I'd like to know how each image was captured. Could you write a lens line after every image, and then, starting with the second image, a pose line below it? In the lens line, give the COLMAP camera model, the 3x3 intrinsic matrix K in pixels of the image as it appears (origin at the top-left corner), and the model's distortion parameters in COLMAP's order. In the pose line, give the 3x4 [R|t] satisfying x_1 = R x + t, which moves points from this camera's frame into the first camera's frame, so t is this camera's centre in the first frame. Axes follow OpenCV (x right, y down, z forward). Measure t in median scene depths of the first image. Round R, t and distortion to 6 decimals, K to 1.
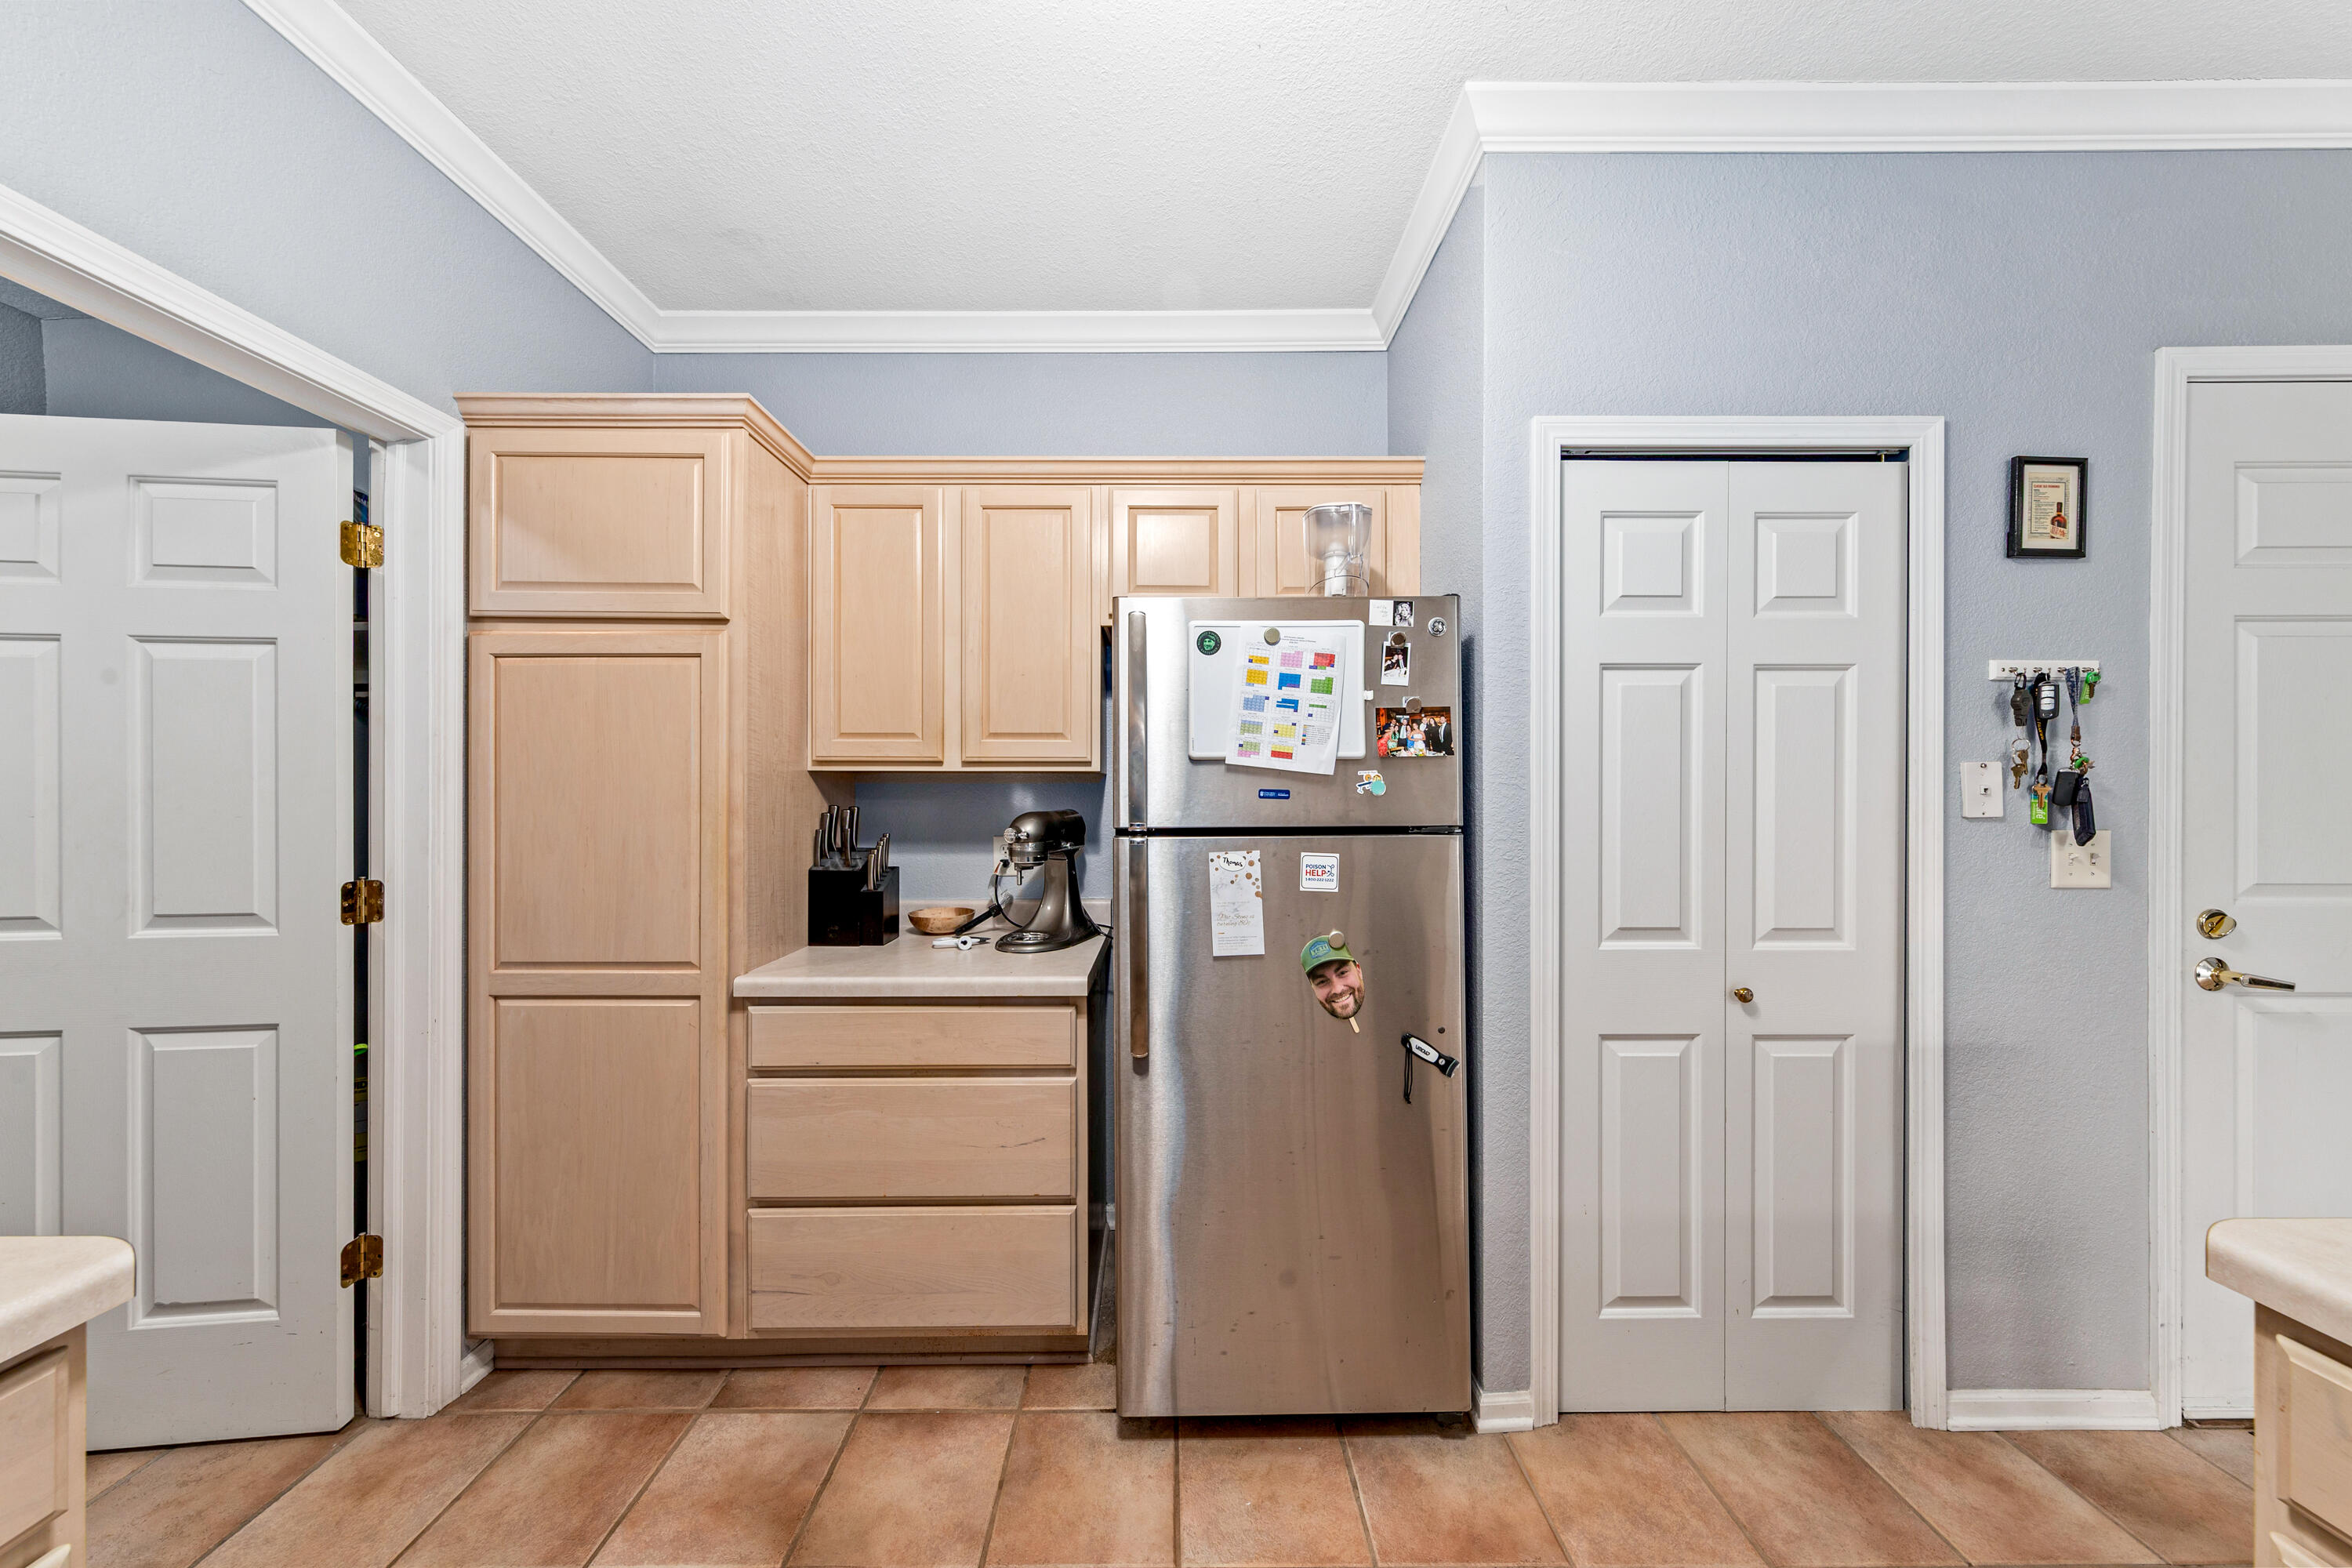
lens RADIAL K [[783.5, 0, 1146.6], [0, 783.5, 778.8], [0, 0, 1]] dist [0.008394, -0.001411]
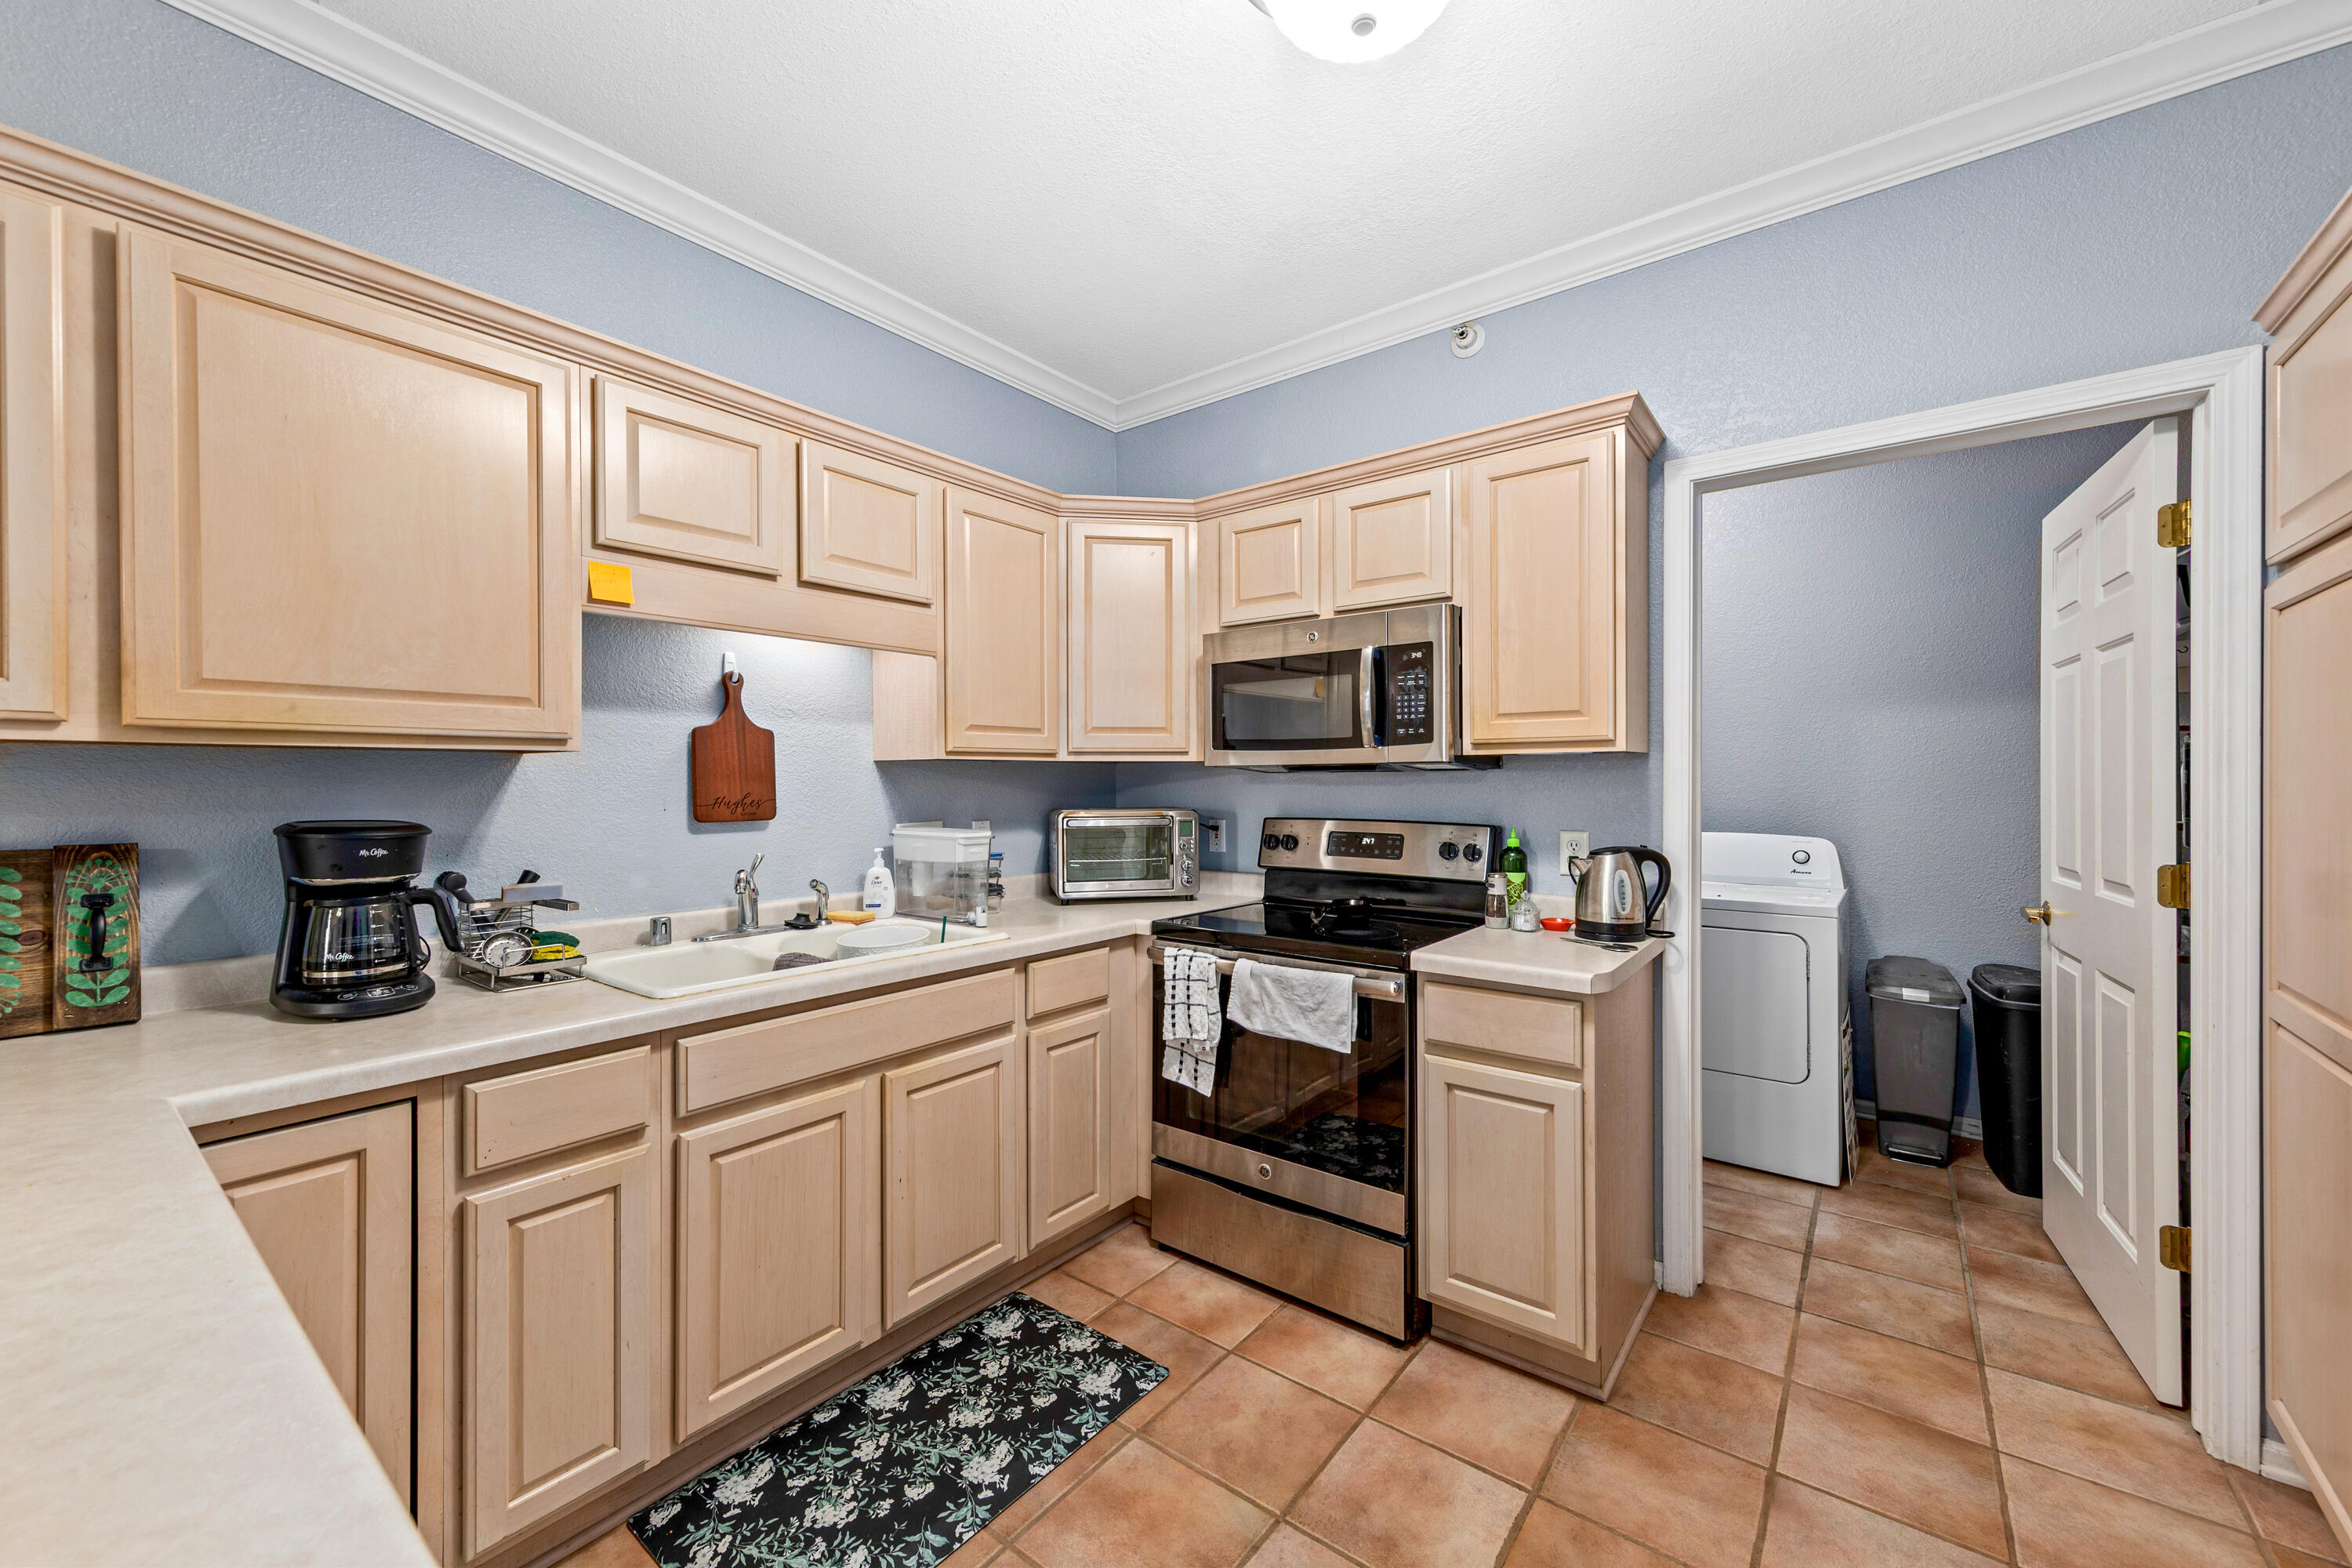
lens RADIAL K [[907.4, 0, 1176.0], [0, 907.4, 784.0], [0, 0, 1]] dist [0.001631, -0.000231]
pose [[-0.619679, 0.004126, -0.784844, 0.675521], [0.003736, 0.999990, 0.002307, 0.022032], [0.784846, -0.001503, -0.619689, 0.733288]]
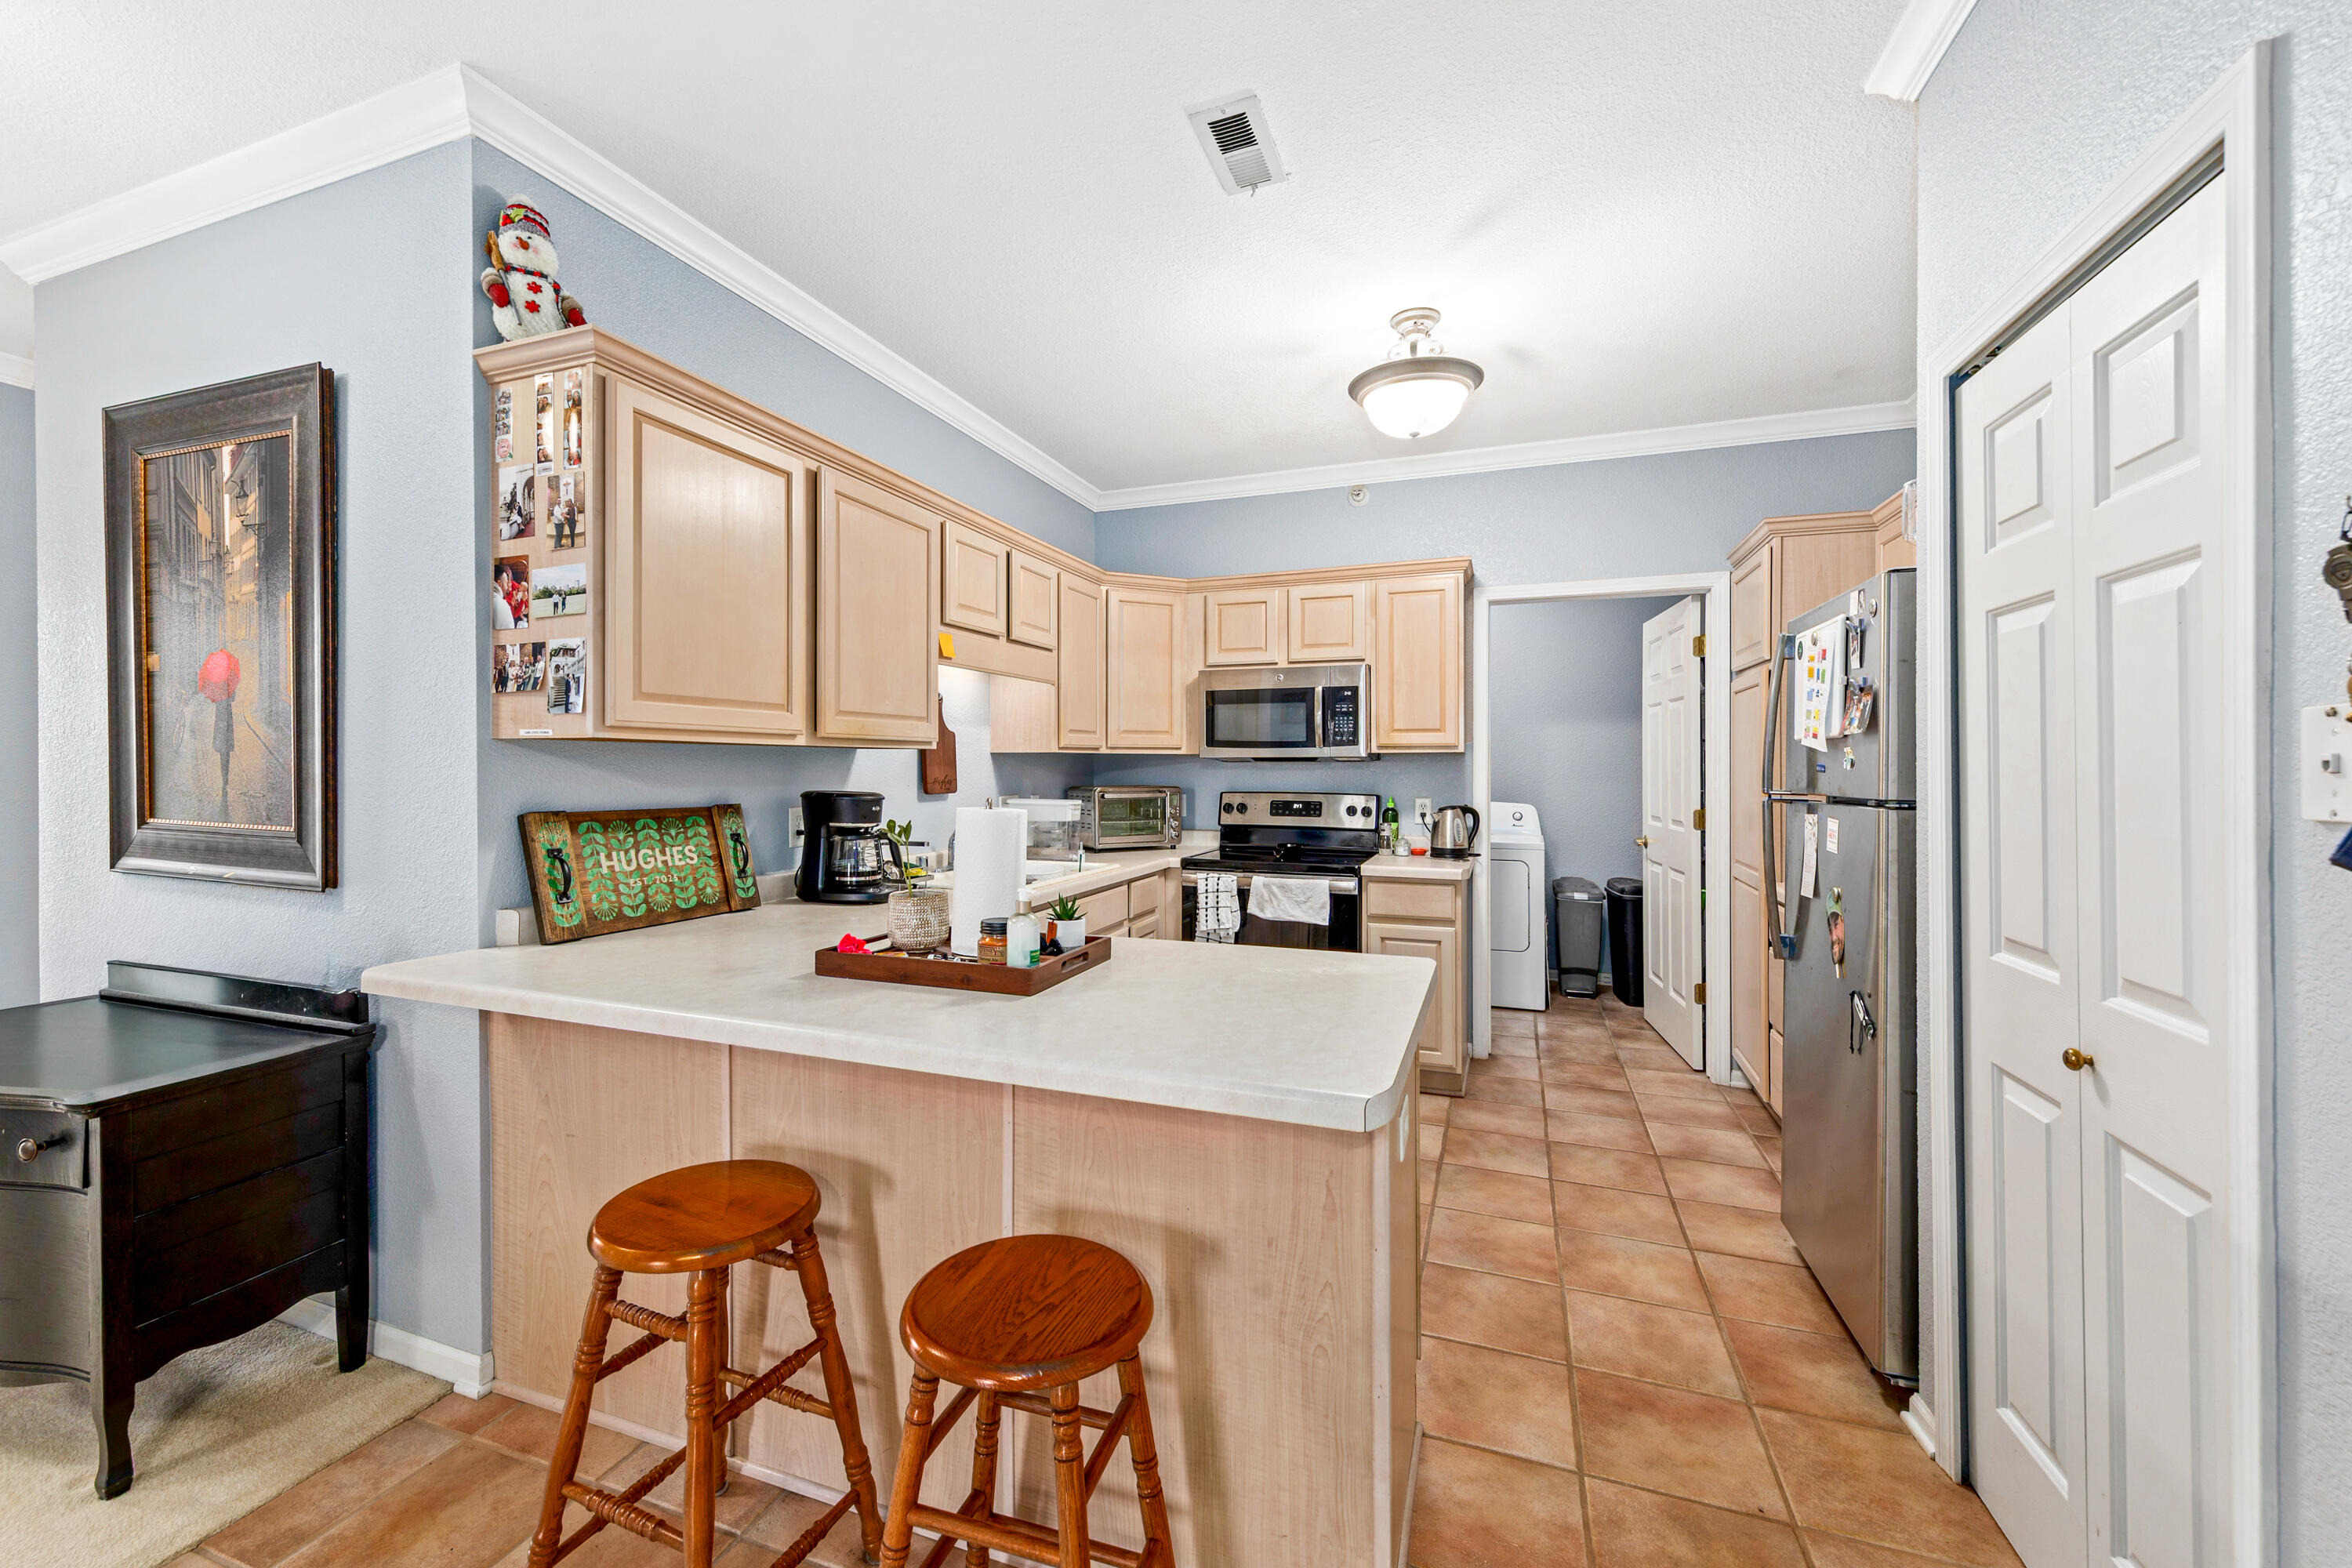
lens RADIAL K [[955.0, 0, 1135.8], [0, 955.0, 761.1], [0, 0, 1]] dist [0.000405, 0.000007]
pose [[-0.366655, -0.004217, -0.930347, 1.887060], [0.000505, 0.999989, -0.004732, 0.015369], [0.930357, -0.002205, -0.366649, 0.551082]]
